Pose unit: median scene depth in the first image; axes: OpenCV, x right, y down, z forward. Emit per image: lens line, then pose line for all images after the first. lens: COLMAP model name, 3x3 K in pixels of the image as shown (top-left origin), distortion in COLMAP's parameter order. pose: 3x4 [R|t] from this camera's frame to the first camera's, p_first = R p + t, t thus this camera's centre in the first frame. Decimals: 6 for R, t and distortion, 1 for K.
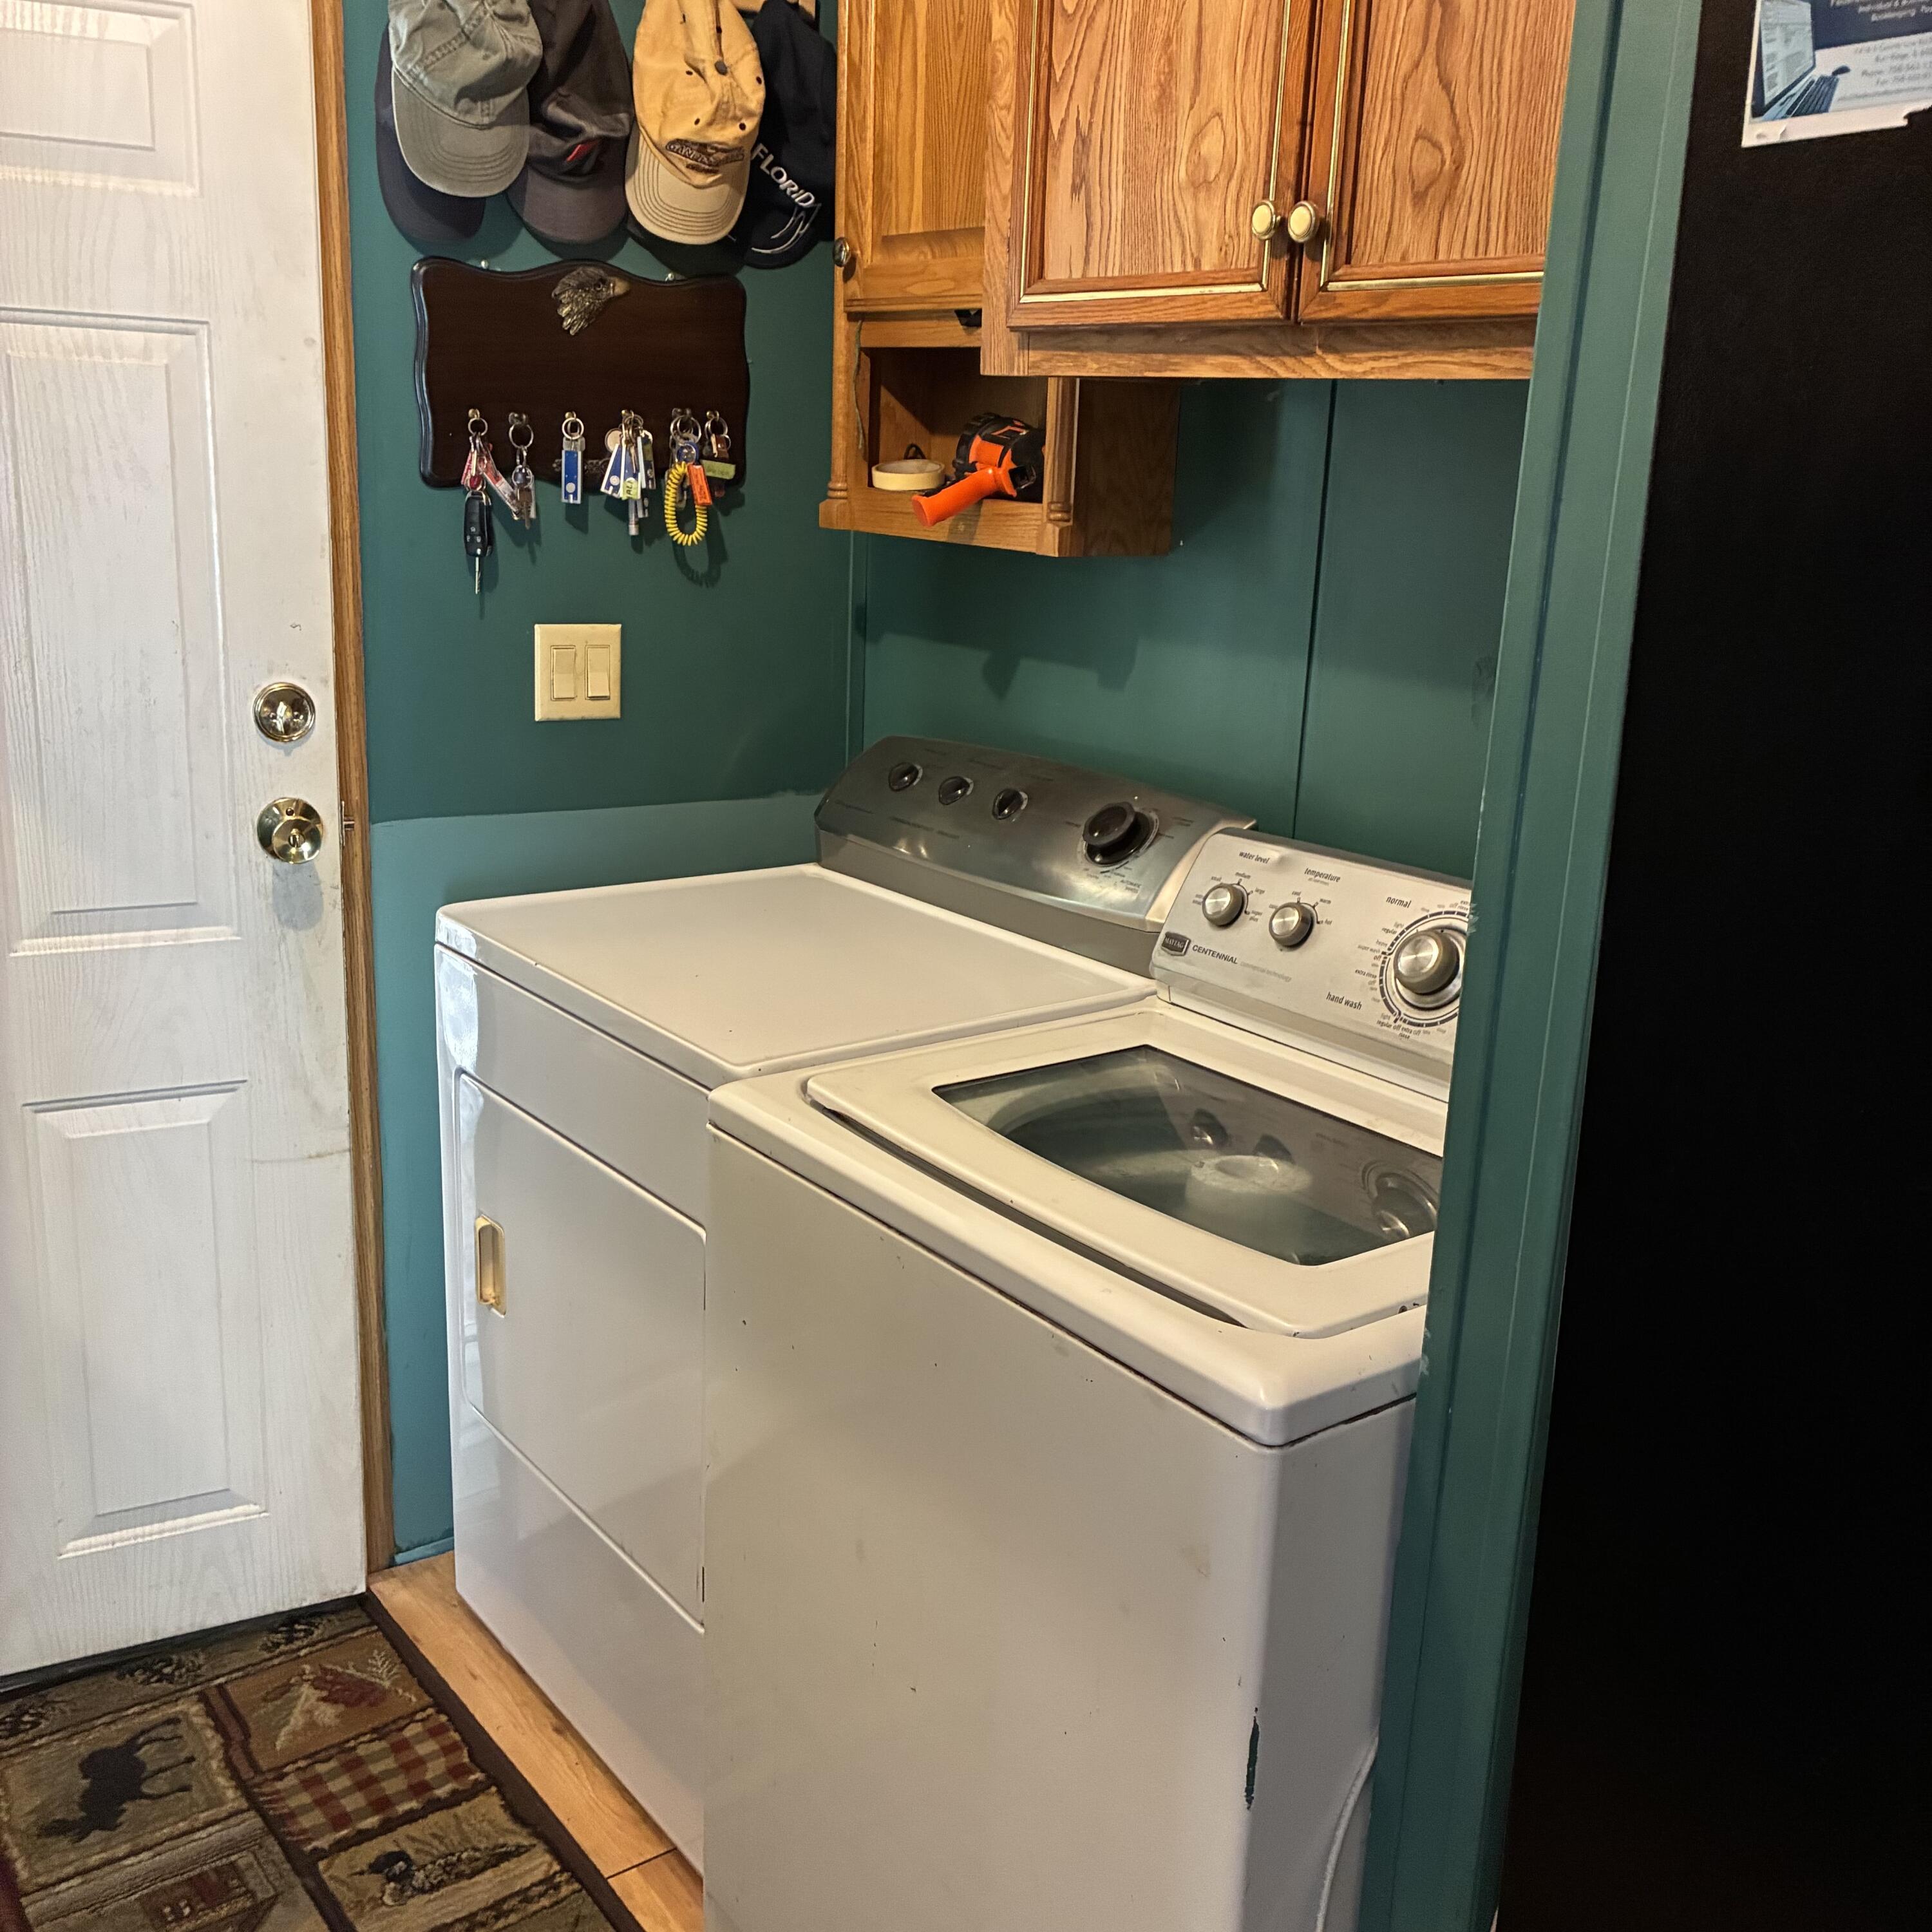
lens RADIAL K [[1953.0, 0, 959.3], [0, 1953.0, 963.3], [0, 0, 1]] dist [0.038567, -0.039431]
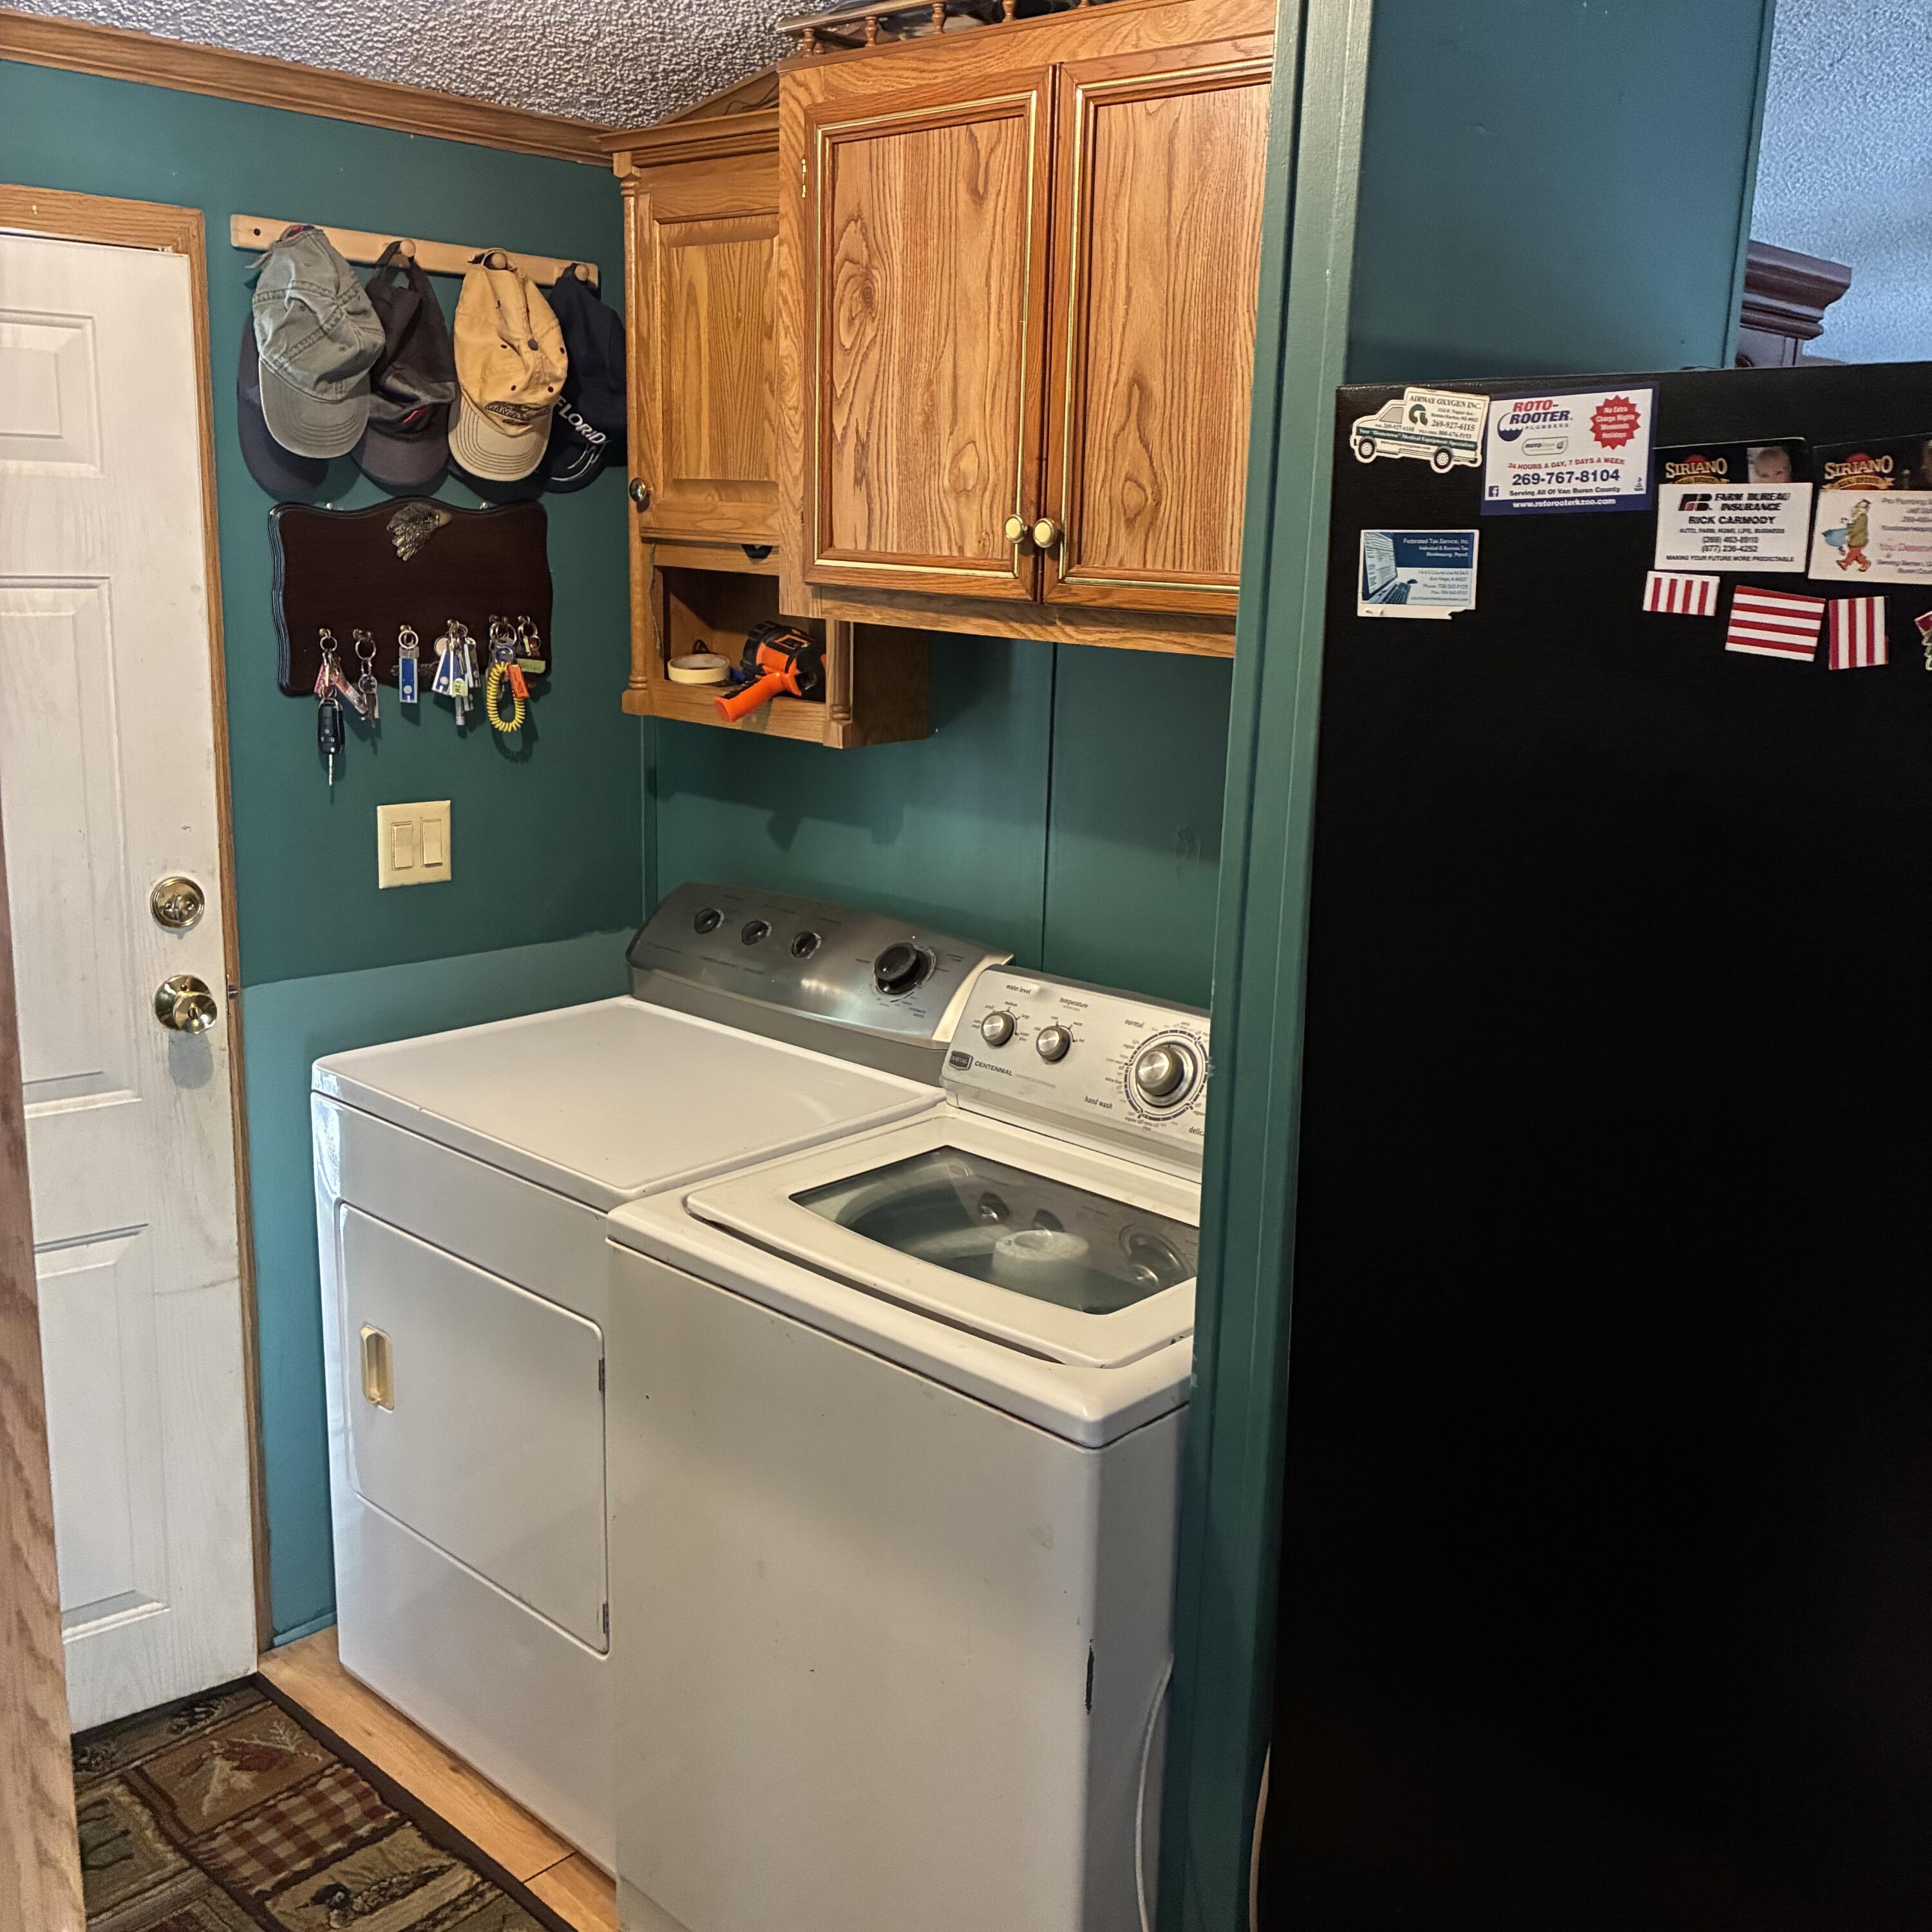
lens RADIAL K [[1969.6, 0, 965.4], [0, 1969.6, 960.4], [0, 0, 1]] dist [0.057767, -0.058615]
pose [[0.984430, -0.051302, 0.168126, -0.088997], [0.055372, 0.998273, -0.019604, -0.046896], [-0.166830, 0.028608, 0.985571, -0.230767]]
